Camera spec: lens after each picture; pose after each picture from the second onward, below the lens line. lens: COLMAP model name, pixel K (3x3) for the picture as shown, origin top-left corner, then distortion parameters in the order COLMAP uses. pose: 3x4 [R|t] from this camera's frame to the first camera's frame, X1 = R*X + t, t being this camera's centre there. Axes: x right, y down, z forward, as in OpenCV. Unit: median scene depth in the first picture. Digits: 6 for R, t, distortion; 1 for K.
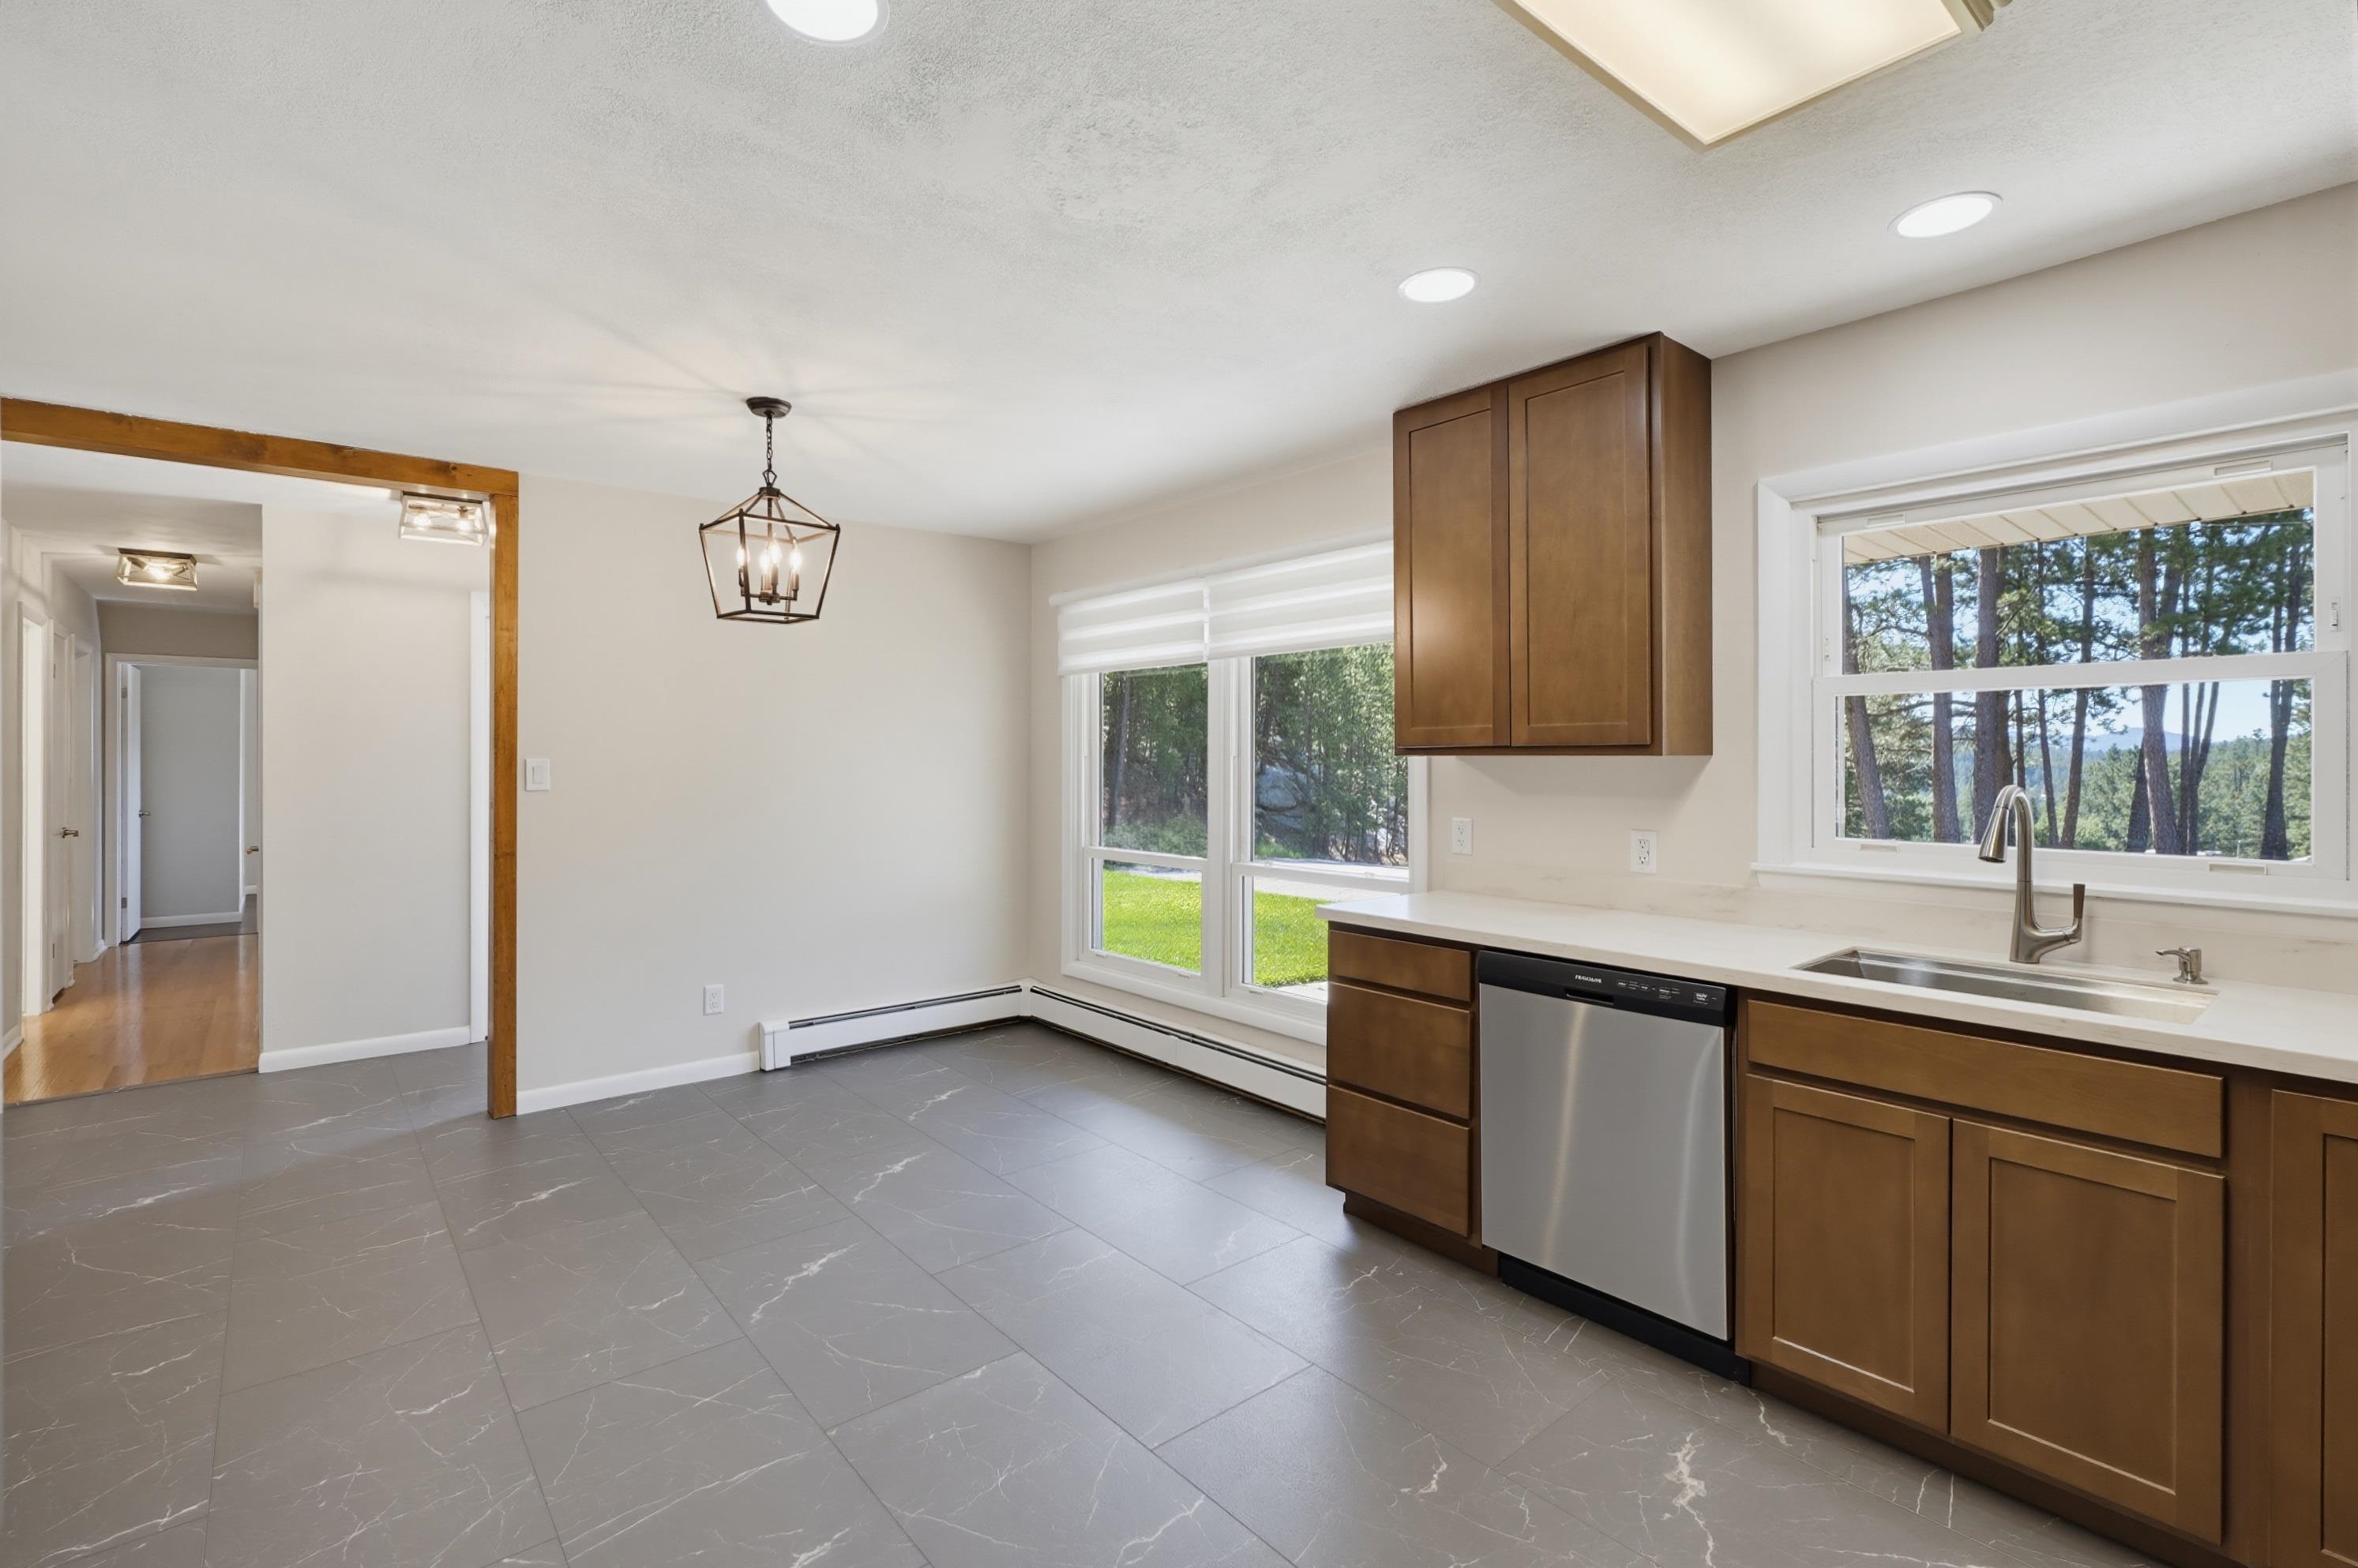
lens RADIAL K [[1070.8, 0, 1163.0], [0, 1070.8, 766.2], [0, 0, 1]] dist [-0.006933, 0.000030]
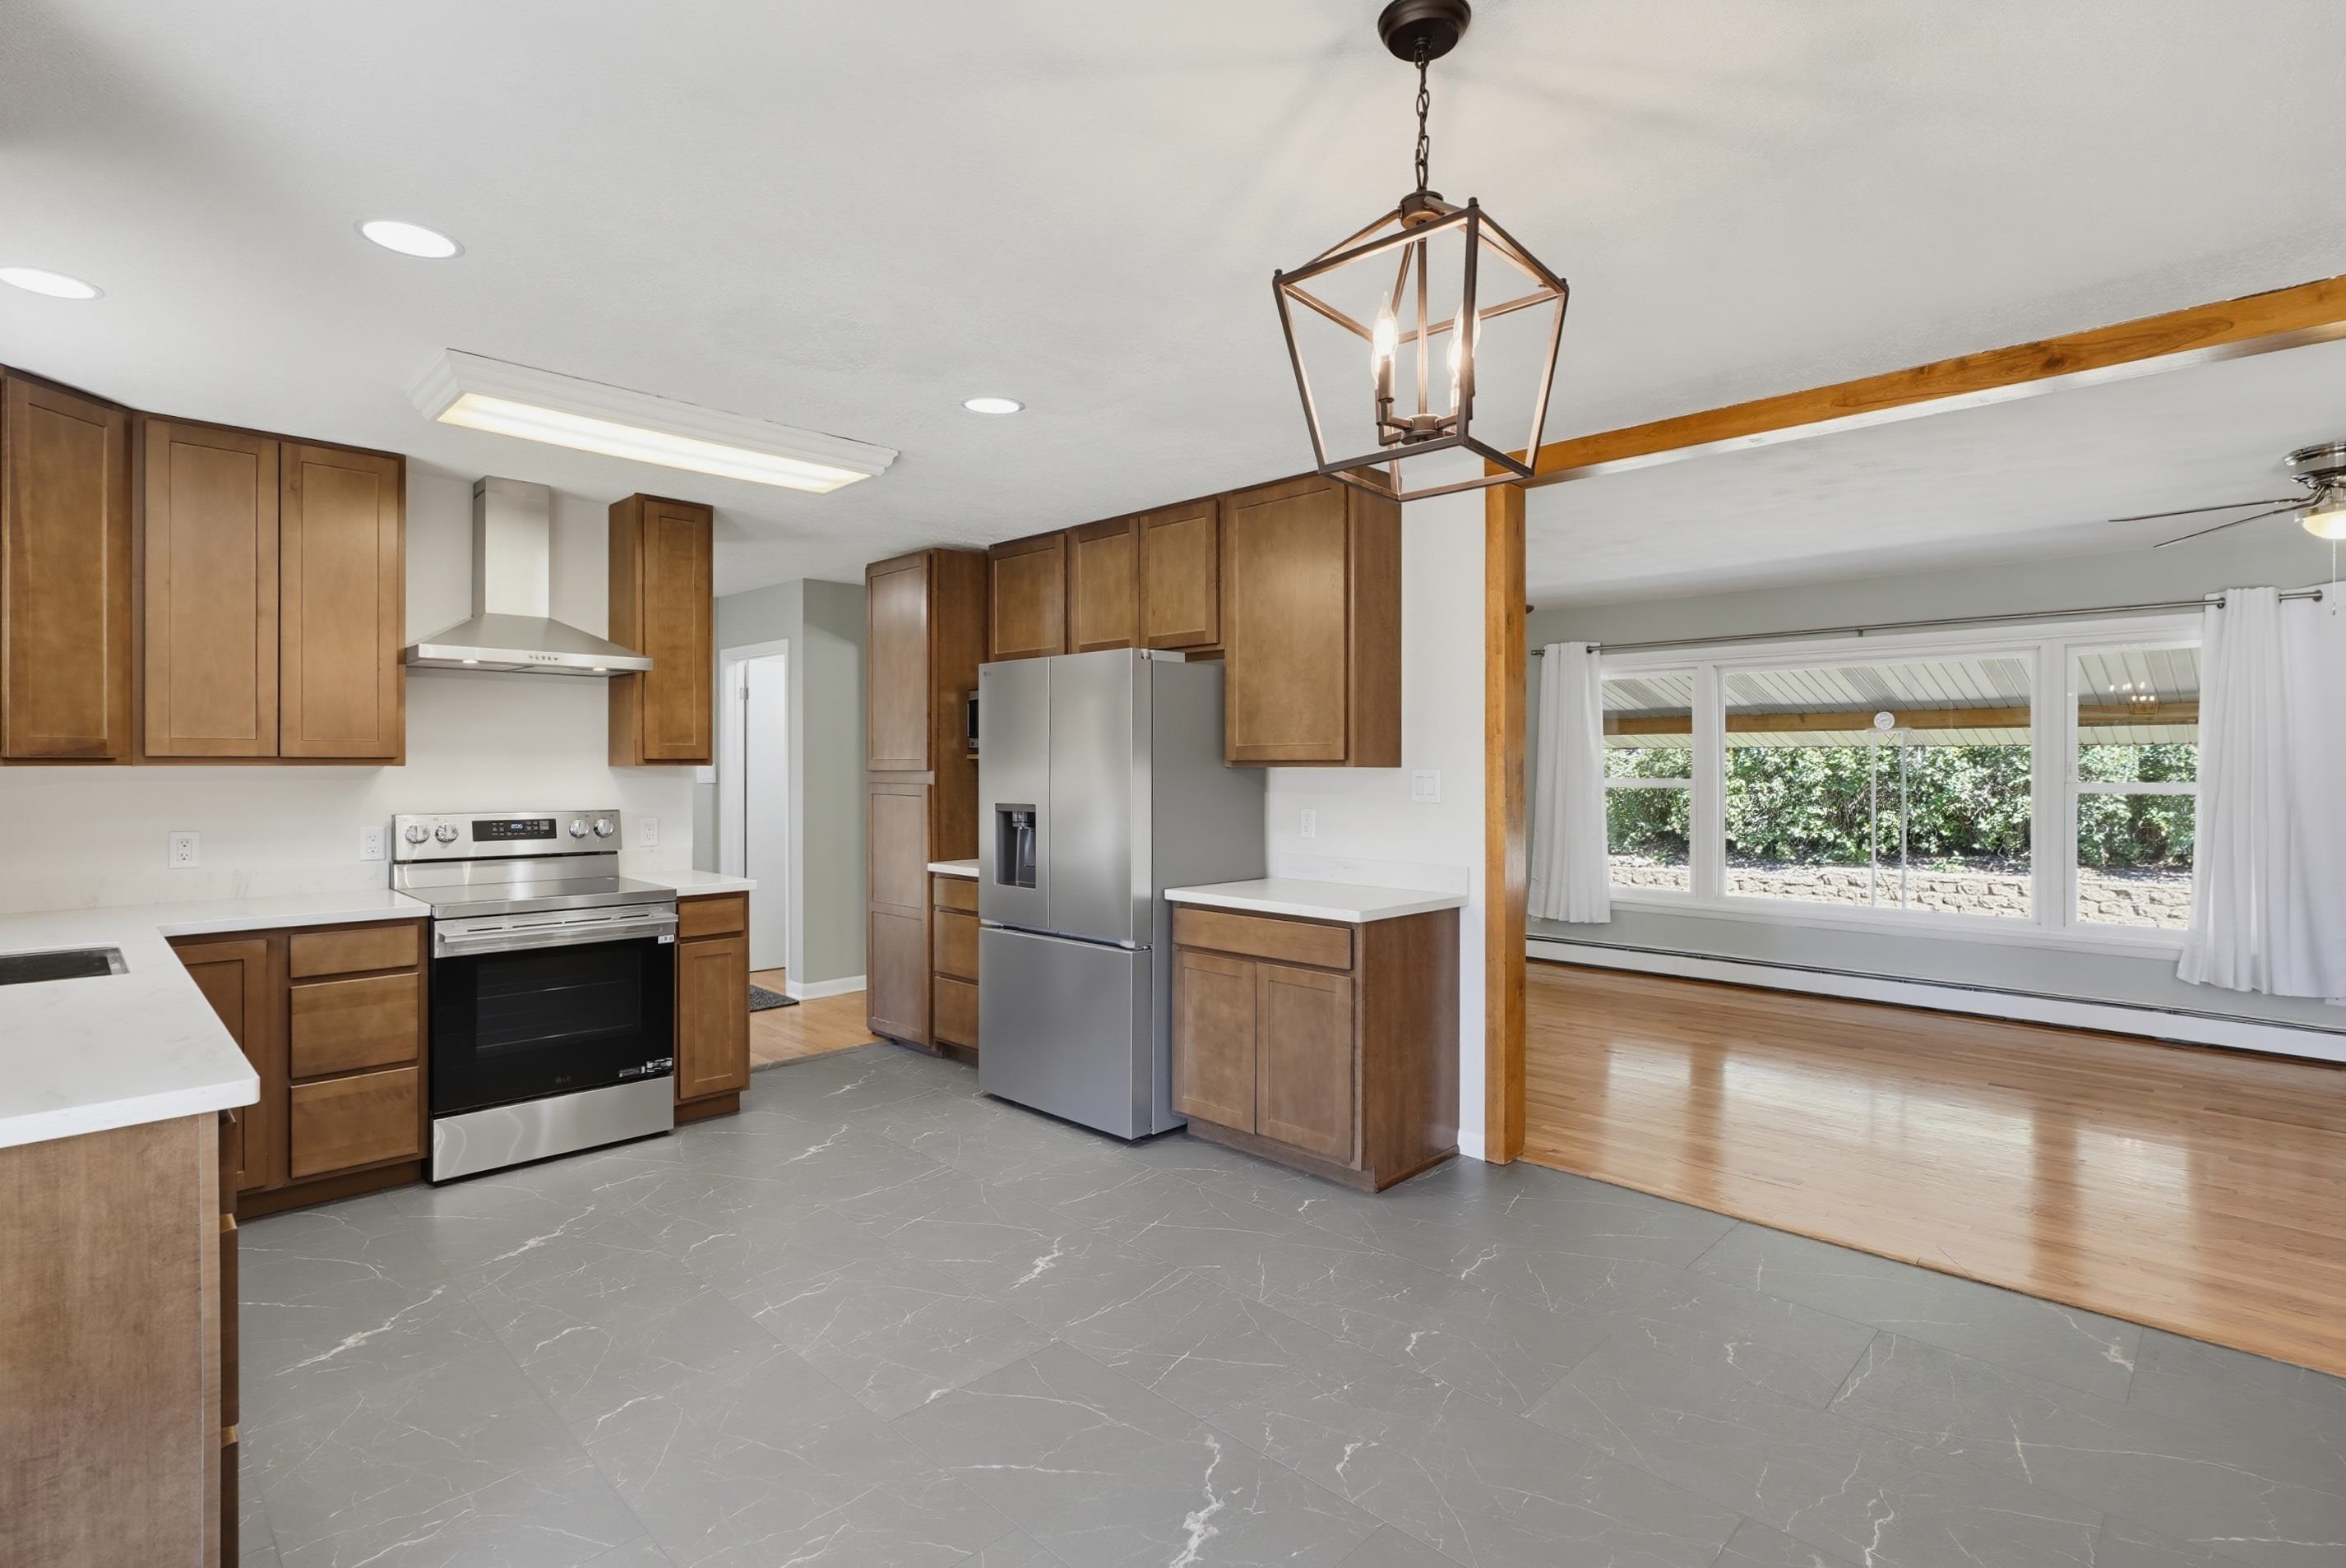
lens RADIAL K [[1116.5, 0, 1186.3], [0, 1116.5, 764.6], [0, 0, 1]] dist [-0.003966, -0.000602]
pose [[-0.993959, -0.001268, -0.109744, -0.210877], [-0.002110, 0.999969, 0.007554, -0.015102], [0.109731, 0.007740, -0.993931, 1.485112]]
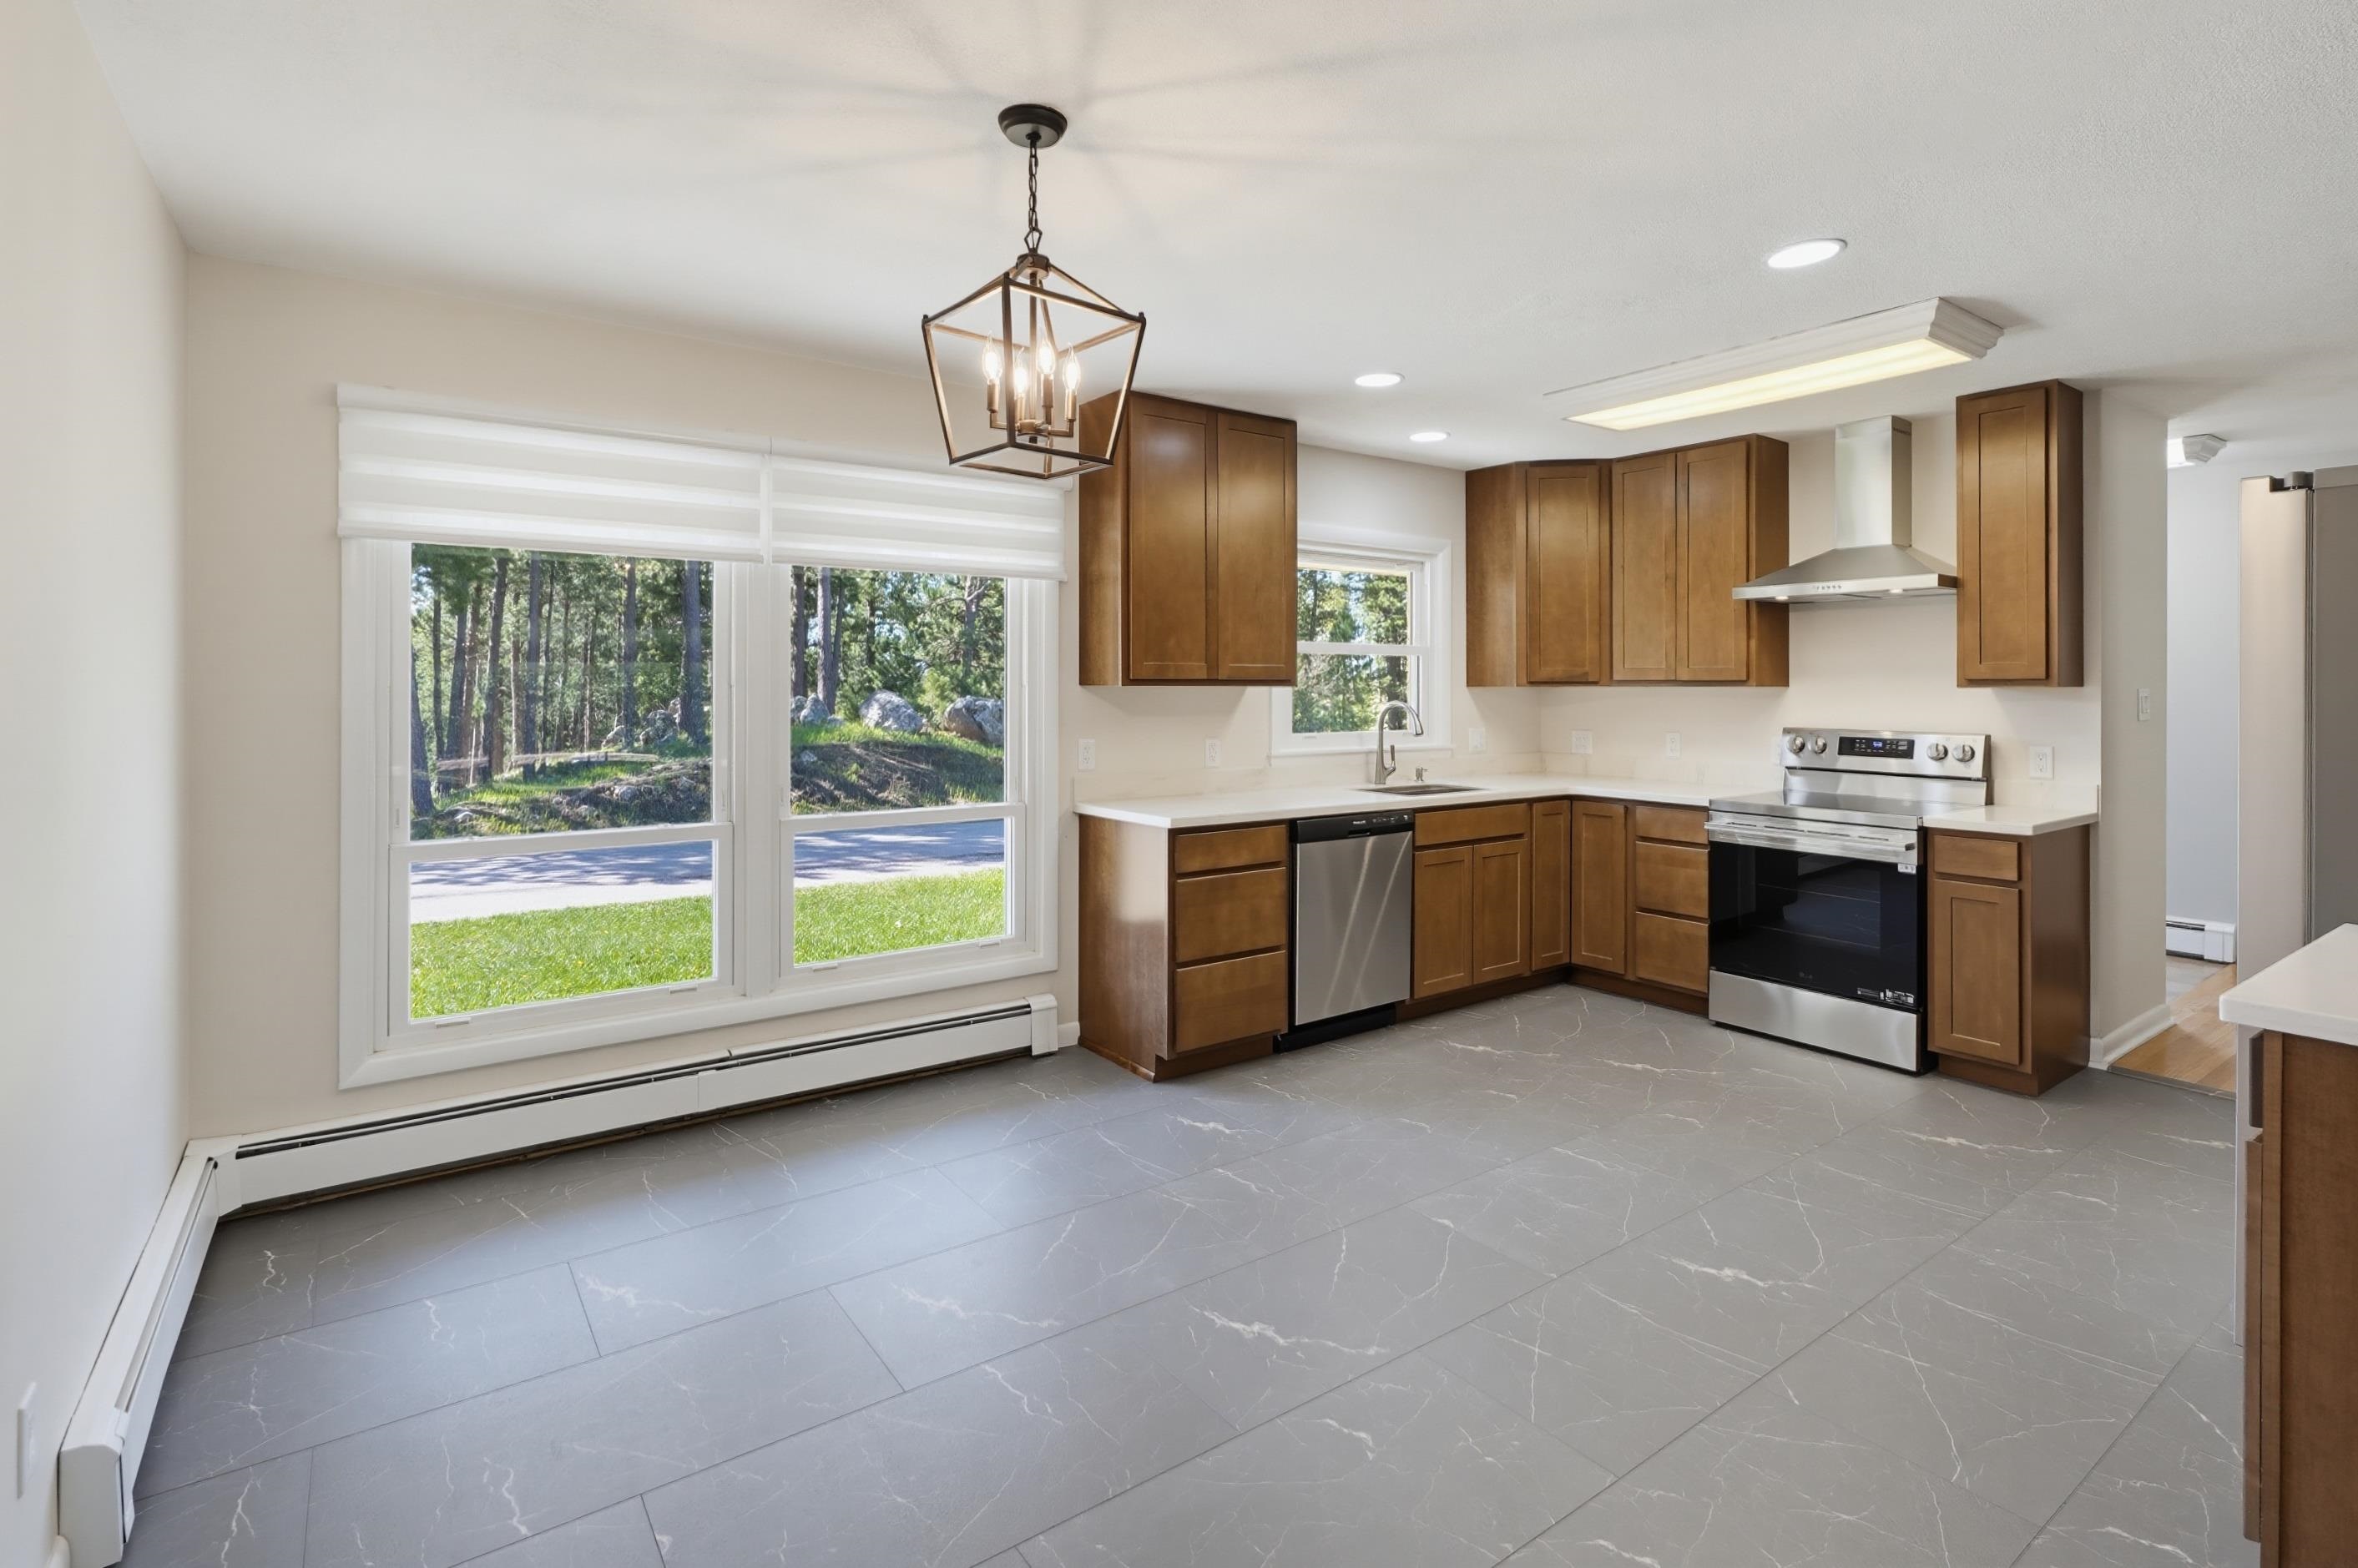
lens RADIAL K [[1127.4, 0, 1194.0], [0, 1127.4, 693.8], [0, 0, 1]] dist [-0.004256, -0.000174]
pose [[0.056068, -0.006254, 0.998407, -1.014588], [0.007260, 0.999957, 0.005856, -0.008214], [-0.998401, 0.006920, 0.056111, 0.870180]]
